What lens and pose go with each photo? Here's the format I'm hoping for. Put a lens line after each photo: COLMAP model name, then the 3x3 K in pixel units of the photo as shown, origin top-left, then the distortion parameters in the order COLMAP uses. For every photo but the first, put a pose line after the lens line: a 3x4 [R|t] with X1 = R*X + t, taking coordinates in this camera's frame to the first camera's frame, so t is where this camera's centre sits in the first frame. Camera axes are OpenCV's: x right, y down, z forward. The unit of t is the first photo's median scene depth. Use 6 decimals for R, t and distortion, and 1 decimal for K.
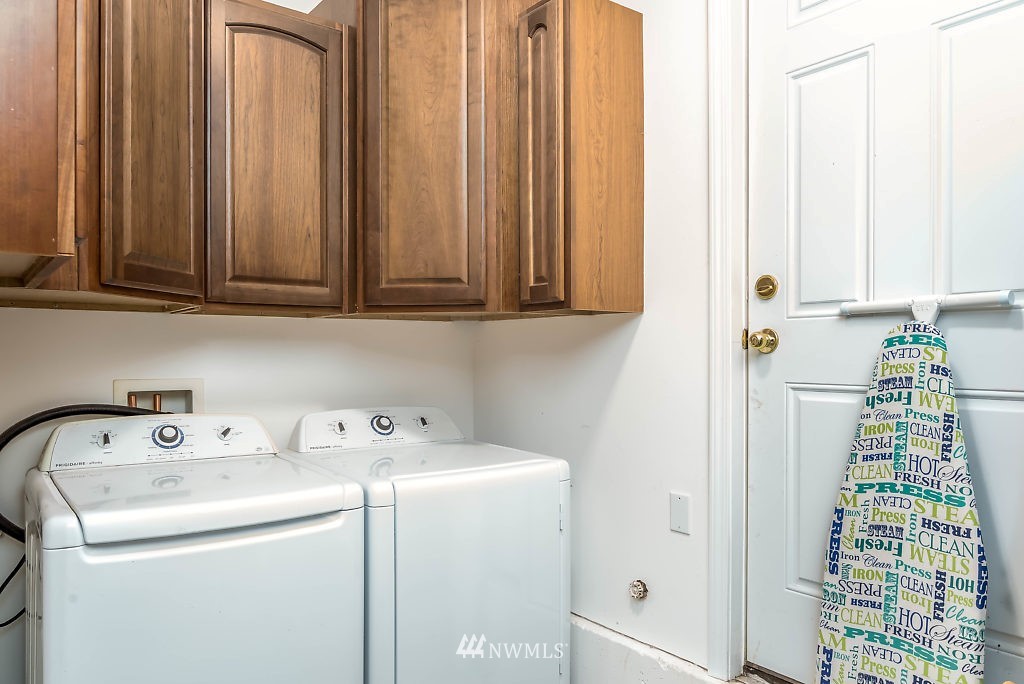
lens RADIAL K [[720.9, 0, 540.1], [0, 720.9, 345.7], [0, 0, 1]] dist [0.006155, 0.001677]
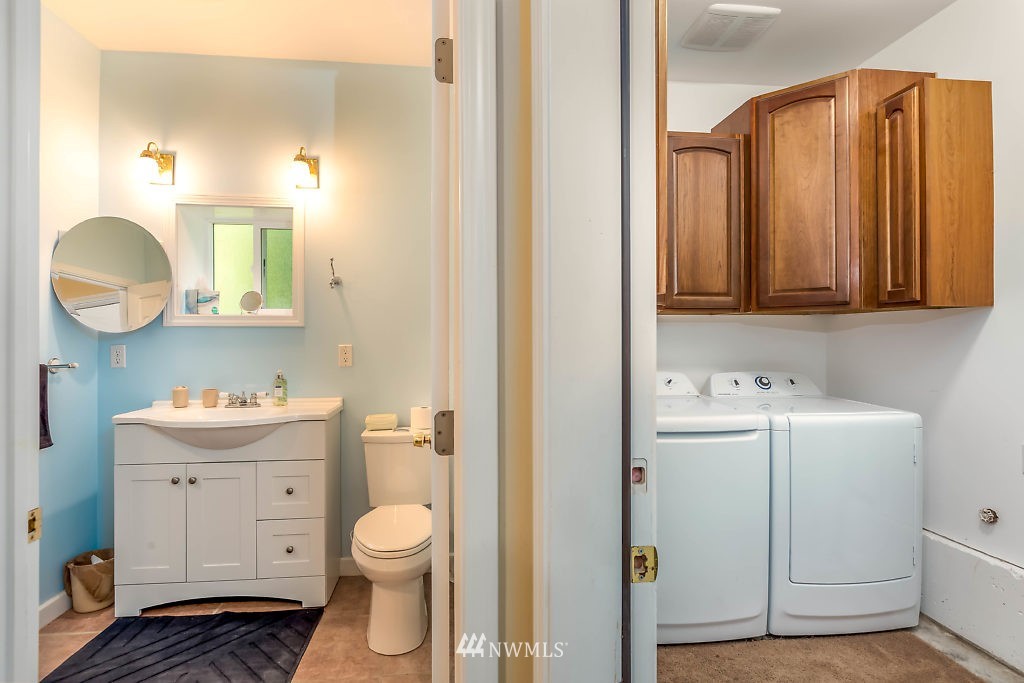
lens RADIAL K [[533.4, 0, 484.4], [0, 533.4, 332.0], [0, 0, 1]] dist [0.002646, -0.001830]
pose [[0.838585, -0.003805, -0.544758, -0.107774], [0.005590, 0.999983, 0.001621, -0.005722], [0.544742, -0.004405, 0.838592, -0.333783]]
